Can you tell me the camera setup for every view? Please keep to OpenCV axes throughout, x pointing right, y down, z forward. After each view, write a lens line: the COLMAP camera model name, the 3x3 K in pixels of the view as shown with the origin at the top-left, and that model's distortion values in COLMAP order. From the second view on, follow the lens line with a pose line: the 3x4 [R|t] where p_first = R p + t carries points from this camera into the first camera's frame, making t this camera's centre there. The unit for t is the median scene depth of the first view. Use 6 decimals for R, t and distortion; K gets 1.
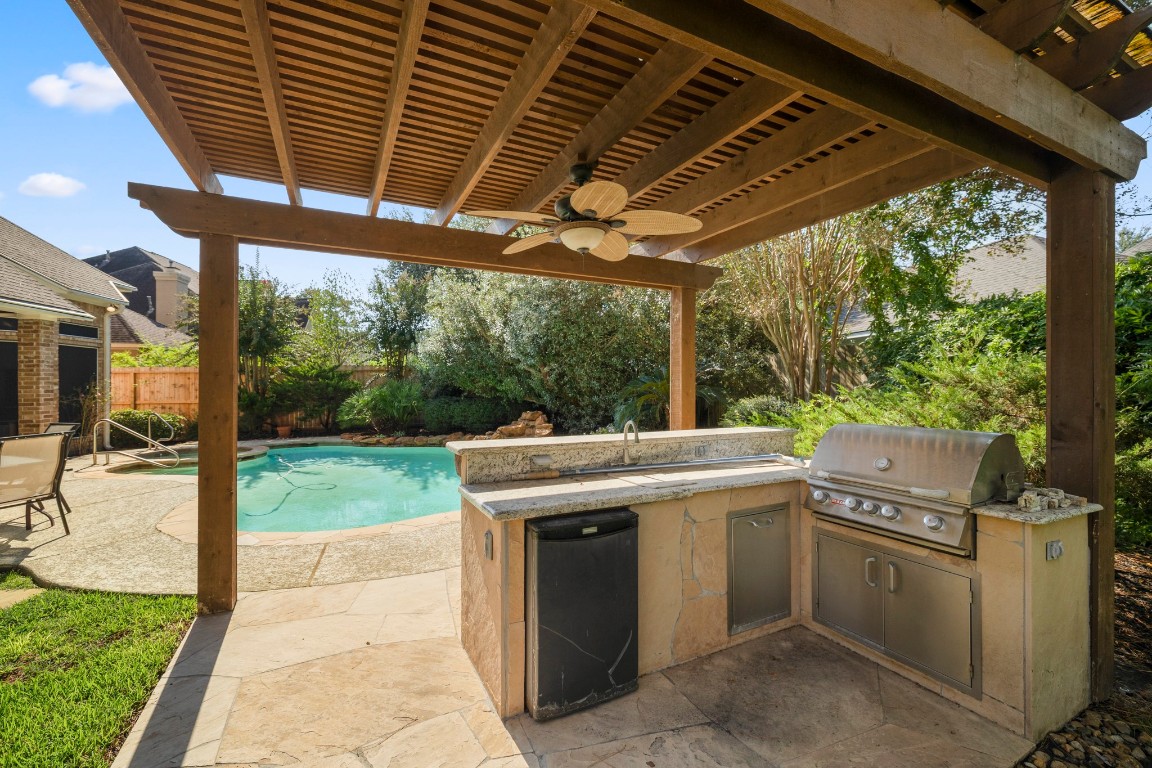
lens RADIAL K [[521.4, 0, 597.2], [0, 521.4, 383.9], [0, 0, 1]] dist [-0.000716, -0.000299]
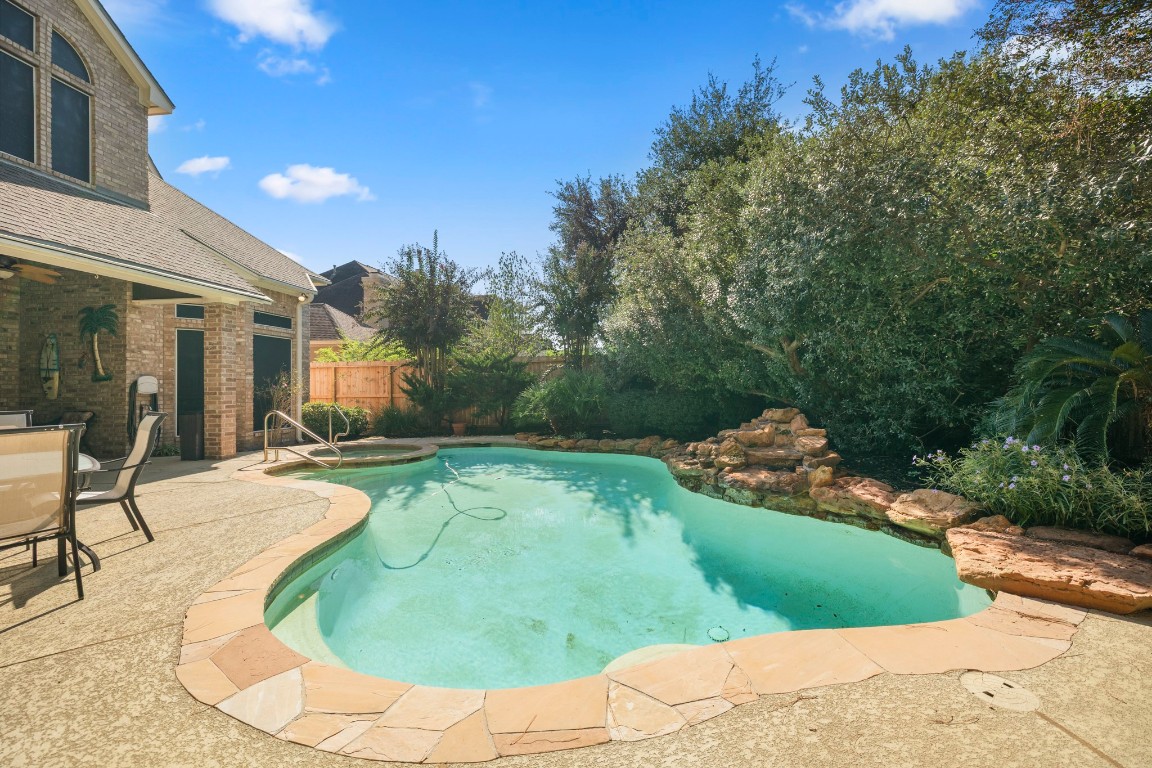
lens RADIAL K [[495.7, 0, 579.3], [0, 495.7, 389.0], [0, 0, 1]] dist [0.001603, -0.000437]
pose [[0.942437, -0.000390, -0.334384, -0.127946], [0.001750, 0.999991, 0.003765, 0.021667], [0.334379, -0.004134, 0.942430, 0.284147]]
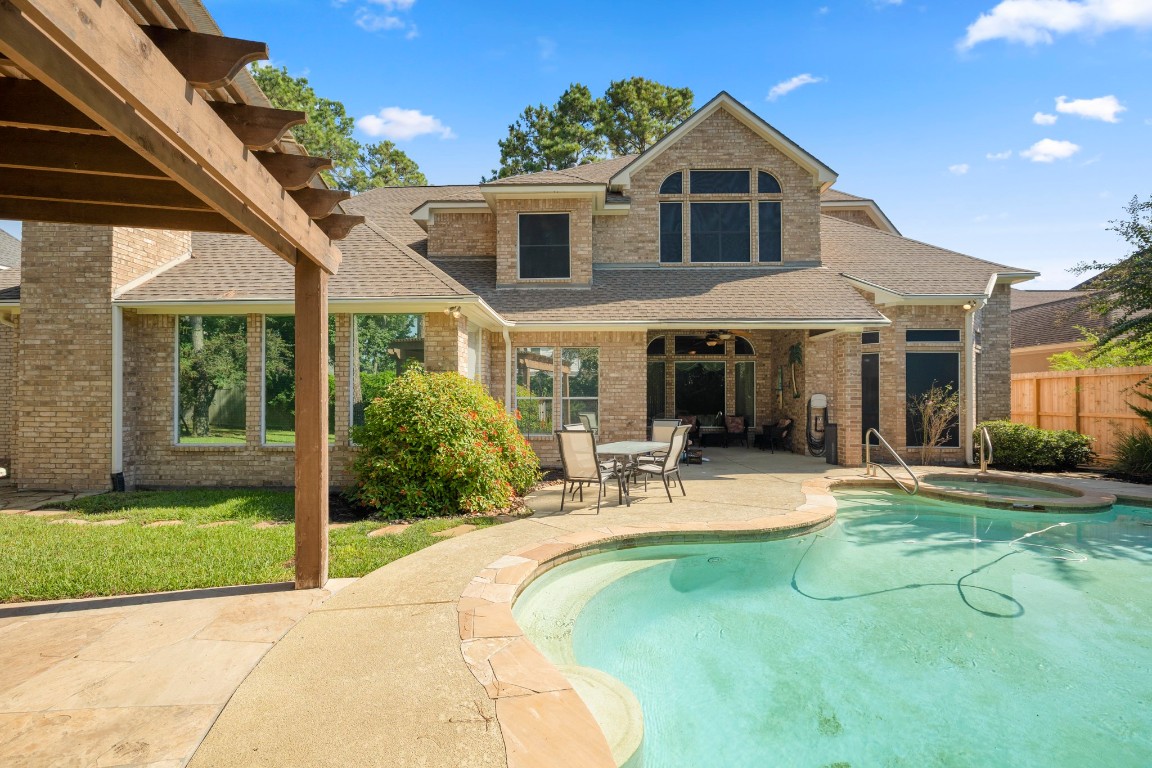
lens RADIAL K [[495.7, 0, 579.3], [0, 495.7, 389.0], [0, 0, 1]] dist [0.001603, -0.000437]
pose [[-0.277631, -0.002443, -0.960685, 0.053757], [0.001731, 0.999994, -0.003044, -0.002320], [0.960686, -0.002508, -0.277625, 0.569141]]
